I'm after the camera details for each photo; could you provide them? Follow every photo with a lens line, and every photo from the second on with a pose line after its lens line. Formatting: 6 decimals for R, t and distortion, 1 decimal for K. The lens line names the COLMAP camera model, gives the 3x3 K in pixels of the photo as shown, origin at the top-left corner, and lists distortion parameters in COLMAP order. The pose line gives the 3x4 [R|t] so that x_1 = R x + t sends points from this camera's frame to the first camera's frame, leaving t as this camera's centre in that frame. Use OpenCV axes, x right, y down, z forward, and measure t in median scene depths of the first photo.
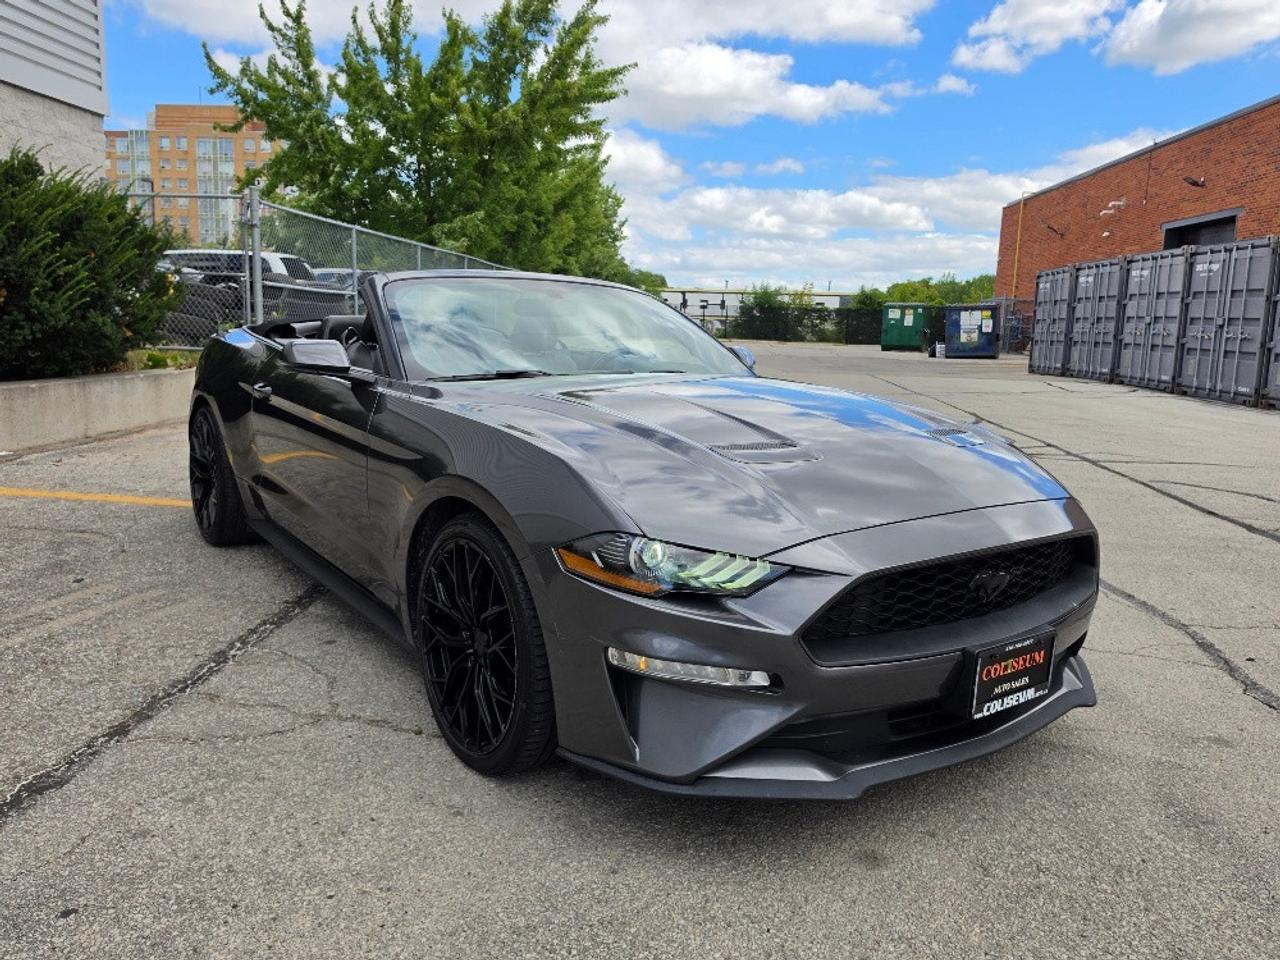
lens RADIAL K [[932.2, 0, 638.9], [0, 932.2, 456.9], [0, 0, 1]] dist [0.077830, -0.126416]
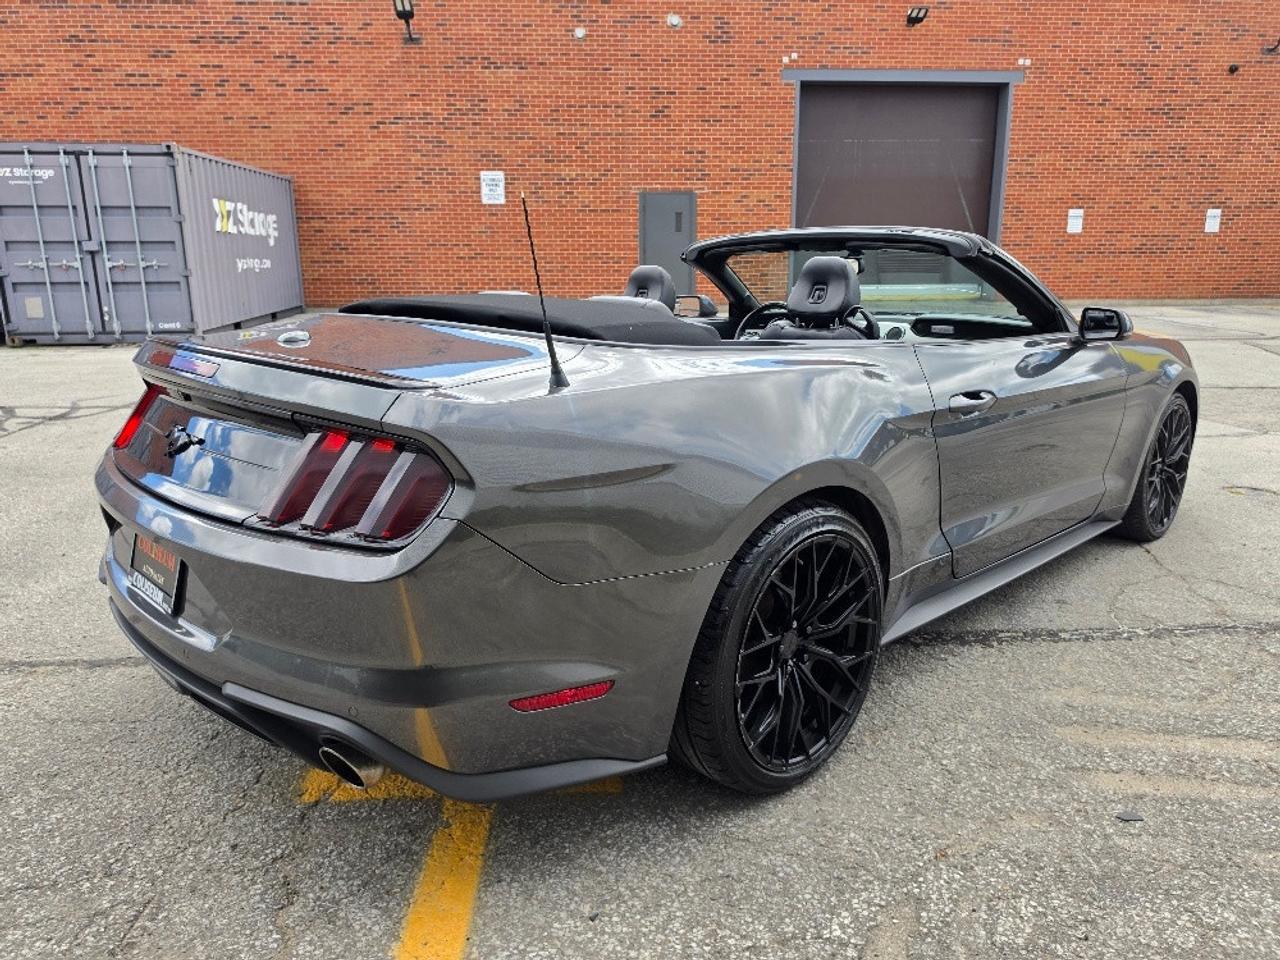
lens RADIAL K [[896.7, 0, 640.0], [0, 896.7, 480.0], [0, 0, 1]] dist [0.029132, -0.055389]
pose [[-0.138635, -0.264630, 0.954333, -0.161430], [0.138800, 0.948935, 0.283296, -0.037914], [-0.980569, 0.171737, -0.094825, 0.209506]]
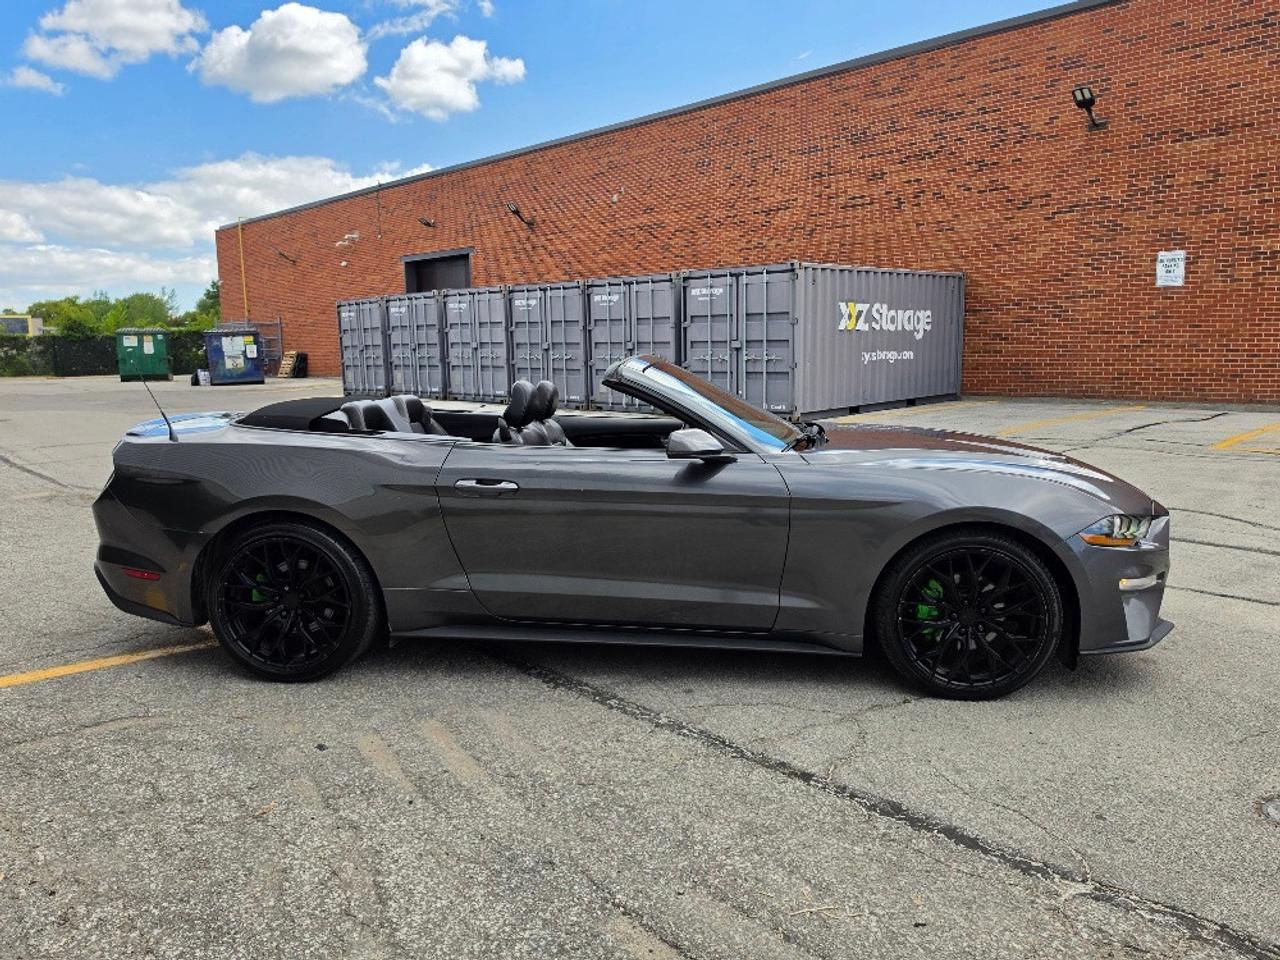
lens RADIAL K [[929.0, 0, 640.0], [0, 929.0, 480.0], [0, 0, 1]] dist [0.081989, -0.138431]
pose [[0.673715, -0.142312, 0.725158, -0.158402], [0.138589, 0.988203, 0.065177, -0.019040], [-0.725879, 0.056588, 0.685491, 0.034459]]
